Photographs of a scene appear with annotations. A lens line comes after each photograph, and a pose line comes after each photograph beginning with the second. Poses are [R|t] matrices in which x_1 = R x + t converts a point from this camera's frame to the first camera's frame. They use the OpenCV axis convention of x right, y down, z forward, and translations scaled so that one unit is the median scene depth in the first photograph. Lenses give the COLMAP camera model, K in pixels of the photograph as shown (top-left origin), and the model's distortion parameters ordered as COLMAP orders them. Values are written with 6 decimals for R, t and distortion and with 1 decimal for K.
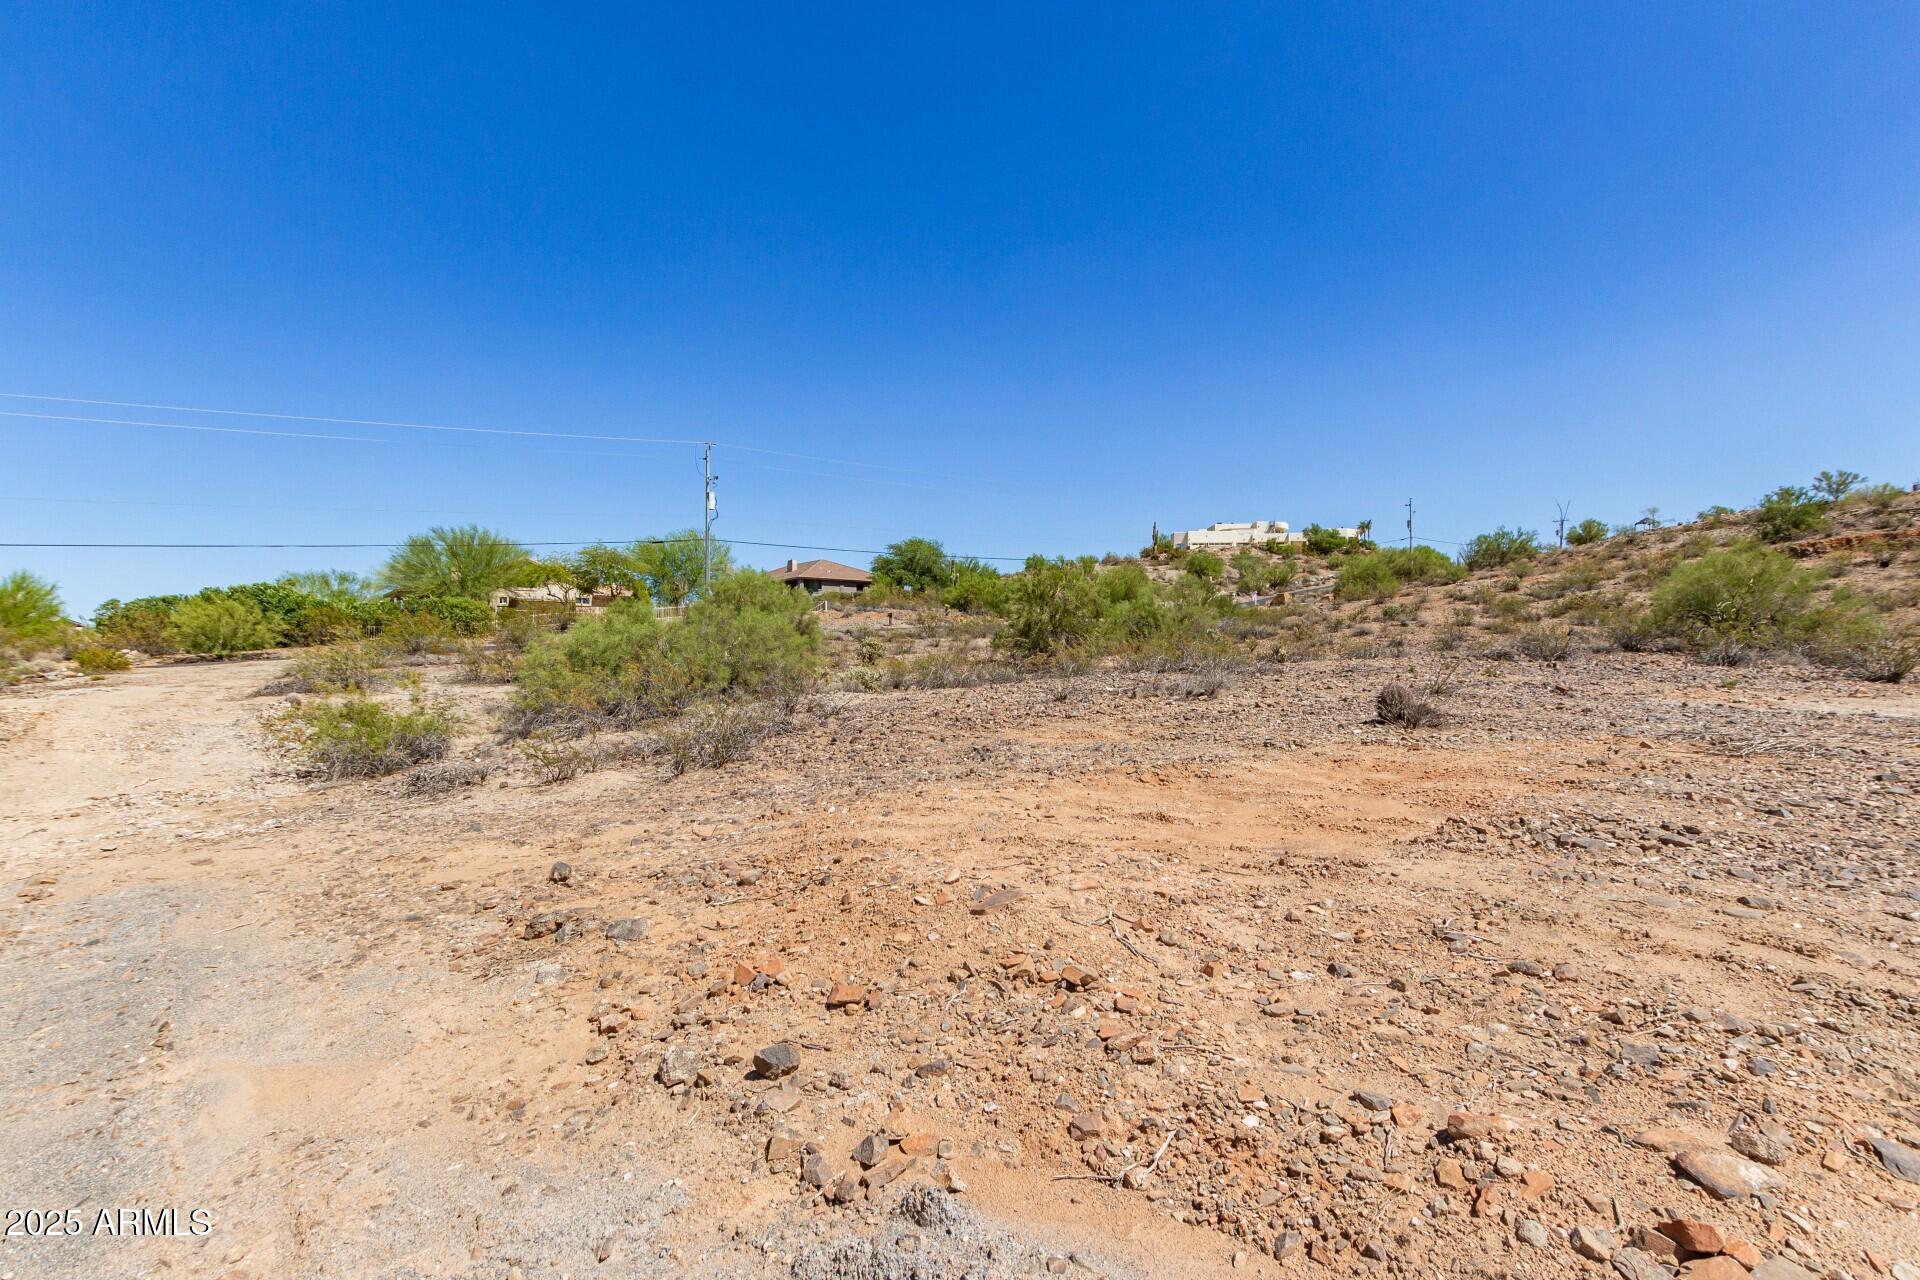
lens RADIAL K [[890.2, 0, 962.0], [0, 890.2, 643.3], [0, 0, 1]] dist [0.019049, -0.011316]
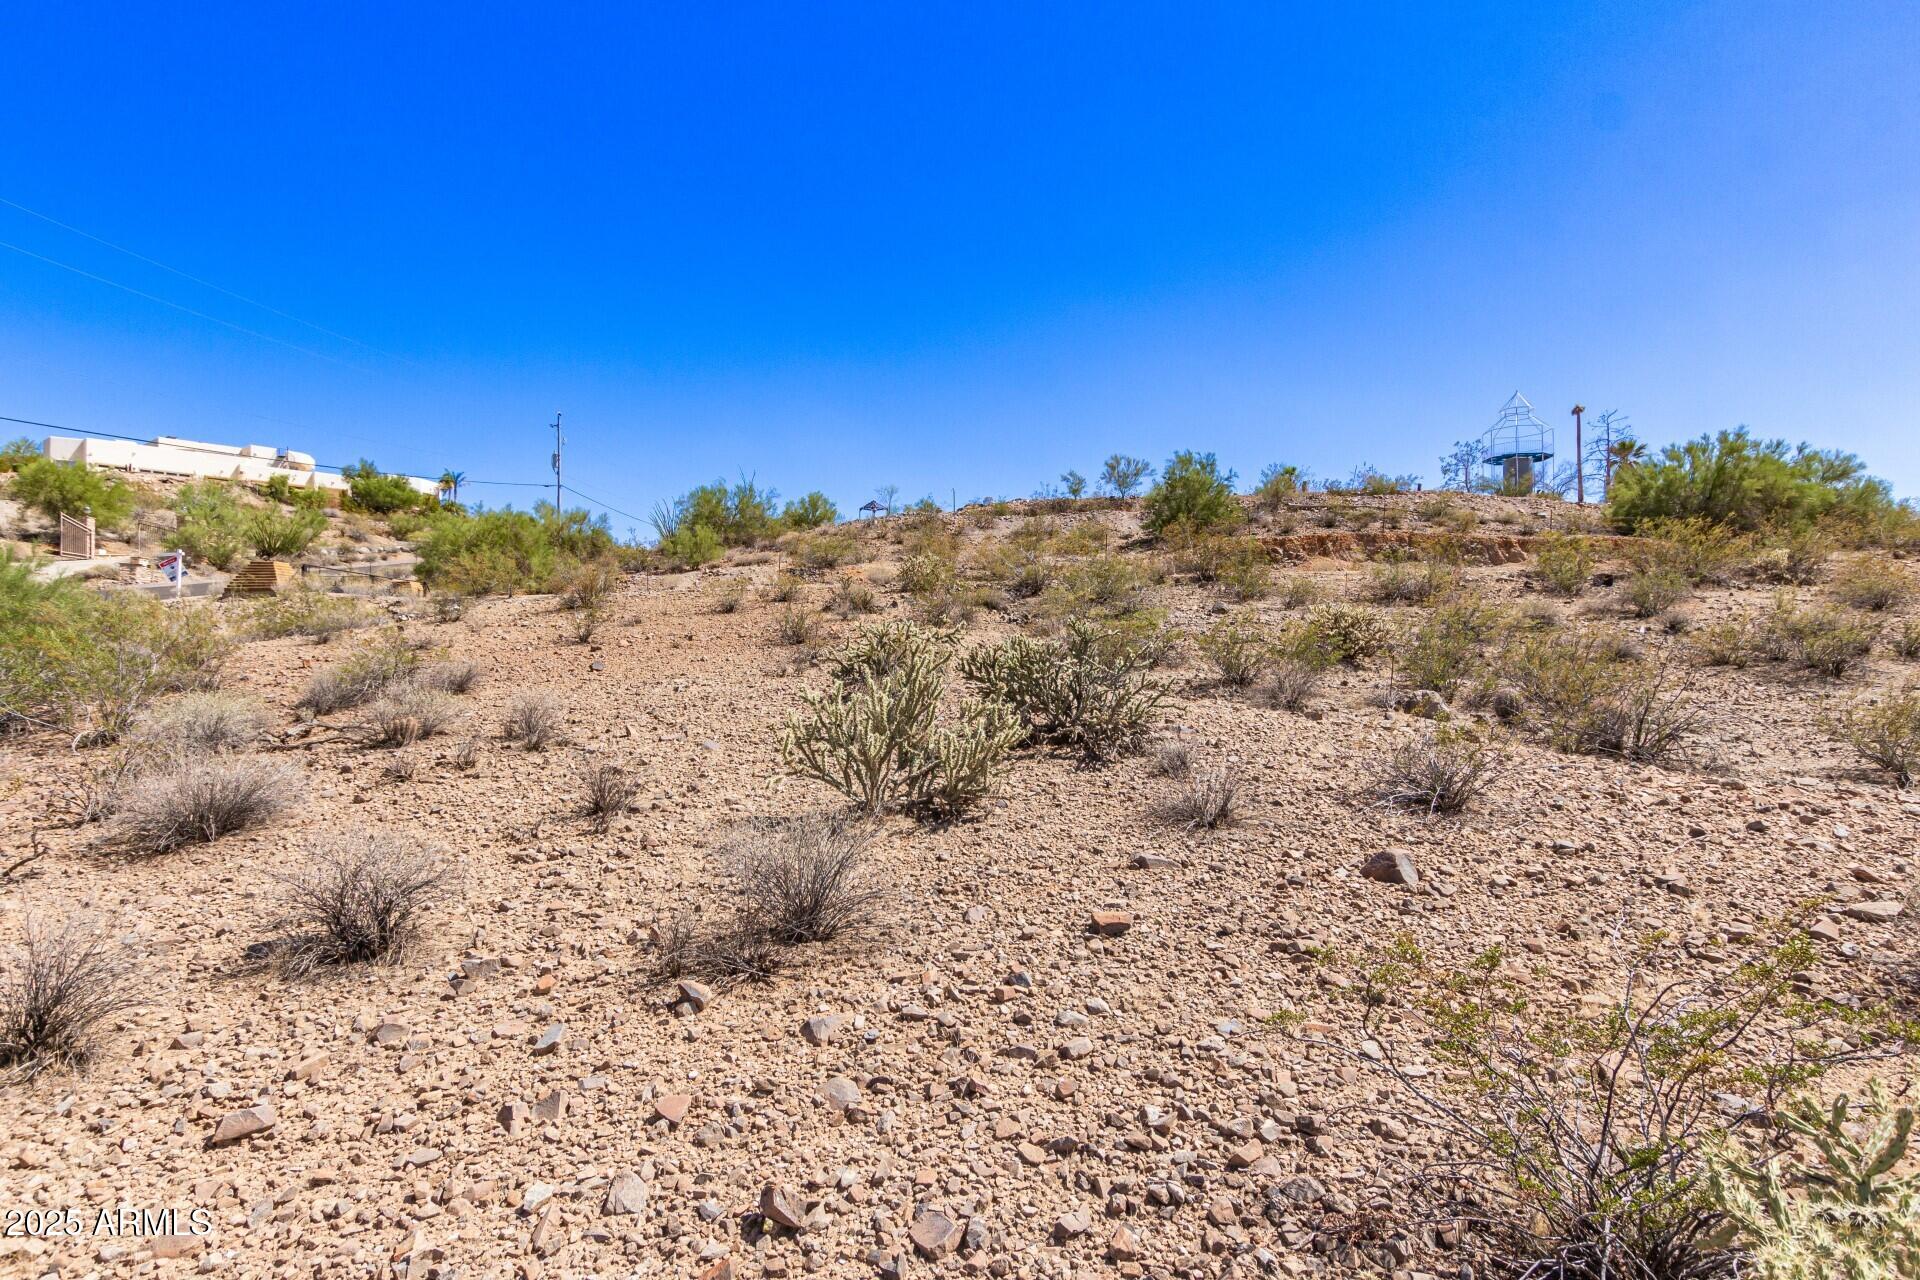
lens RADIAL K [[890.2, 0, 962.0], [0, 890.2, 643.3], [0, 0, 1]] dist [0.019049, -0.011316]
pose [[0.567520, 0.005609, 0.823341, 0.127302], [-0.009330, 0.999956, -0.000382, -0.015249], [-0.823307, -0.007465, 0.567547, 0.325260]]
